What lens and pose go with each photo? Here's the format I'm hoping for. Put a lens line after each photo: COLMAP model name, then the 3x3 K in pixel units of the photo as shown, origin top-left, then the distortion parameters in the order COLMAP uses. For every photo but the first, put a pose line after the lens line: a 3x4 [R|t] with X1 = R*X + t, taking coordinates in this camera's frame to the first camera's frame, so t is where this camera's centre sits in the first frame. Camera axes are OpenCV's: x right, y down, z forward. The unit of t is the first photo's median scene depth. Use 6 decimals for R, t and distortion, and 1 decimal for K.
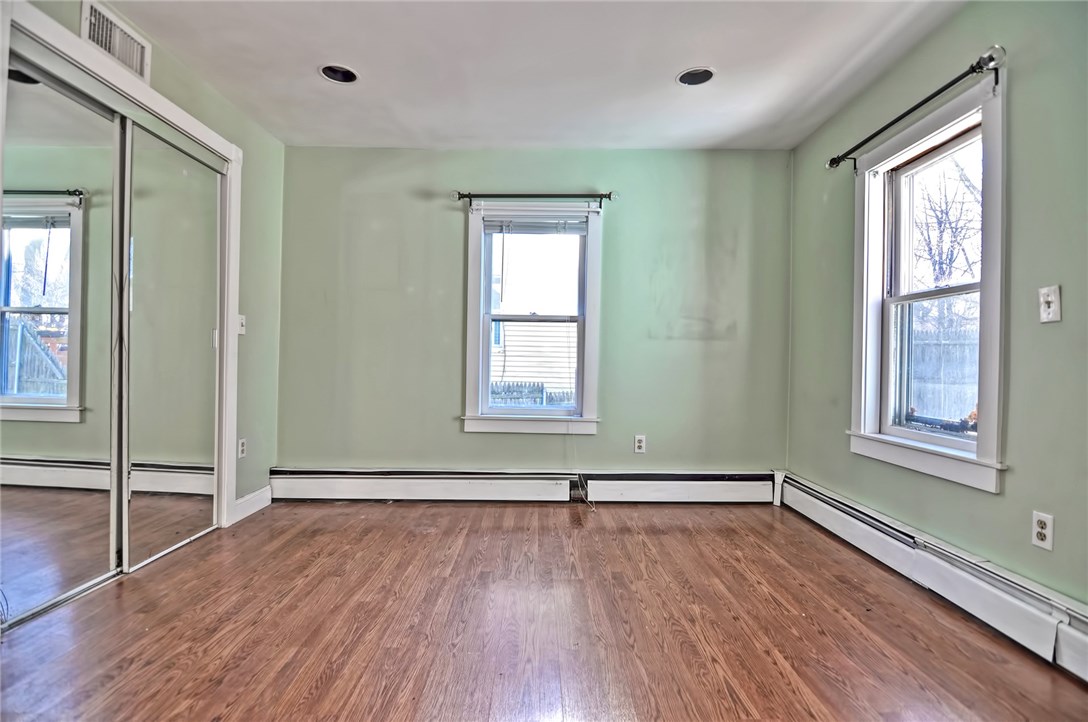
lens RADIAL K [[528.3, 0, 540.7], [0, 528.3, 362.9], [0, 0, 1]] dist [-0.006693, -0.008087]
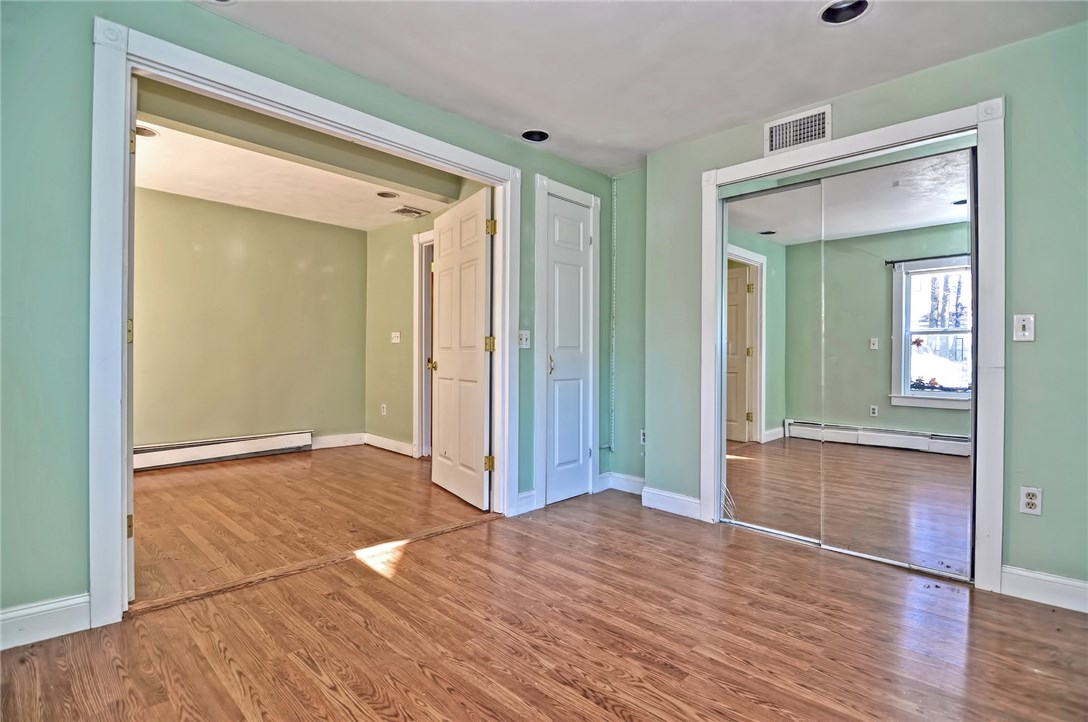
lens RADIAL K [[528.3, 0, 547.0], [0, 528.3, 360.1], [0, 0, 1]] dist [-0.006693, -0.008087]
pose [[-0.700176, -0.021822, -0.713637, 0.717526], [-0.024444, 0.999680, -0.006585, -0.013145], [0.713552, 0.012833, -0.700485, 1.851792]]
